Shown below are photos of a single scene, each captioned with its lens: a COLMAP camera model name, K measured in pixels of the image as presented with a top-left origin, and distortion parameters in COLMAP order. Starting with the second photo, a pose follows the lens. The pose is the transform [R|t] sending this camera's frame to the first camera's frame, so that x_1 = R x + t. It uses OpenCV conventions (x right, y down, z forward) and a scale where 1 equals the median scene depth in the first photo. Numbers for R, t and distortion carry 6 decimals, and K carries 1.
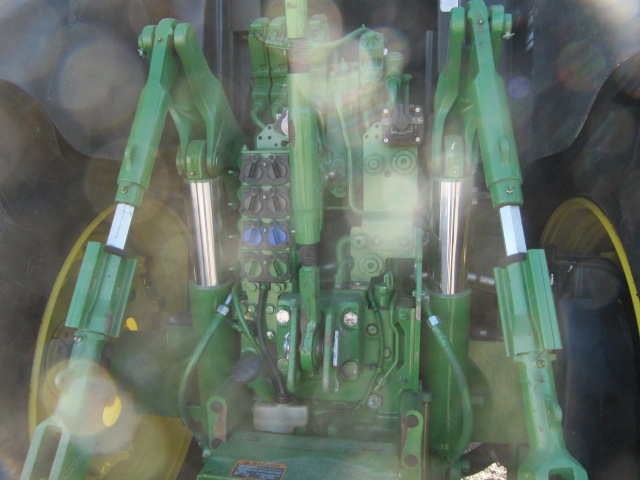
lens RADIAL K [[521.7, 0, 320.0], [0, 521.7, 240.0], [0, 0, 1]] dist [-0.050038, 0.005004]
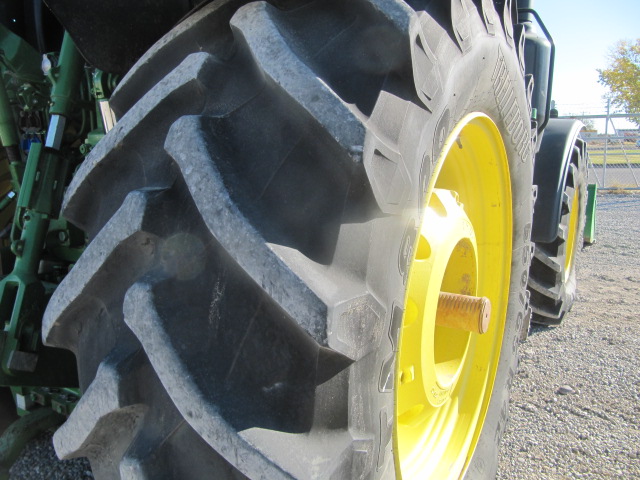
lens RADIAL K [[521.7, 0, 320.0], [0, 521.7, 240.0], [0, 0, 1]] dist [-0.050038, 0.005004]
pose [[0.929750, 0.072440, -0.360996, 1.138707], [-0.034756, 0.993344, 0.109816, 0.104587], [0.366548, -0.089555, 0.926079, -0.436015]]
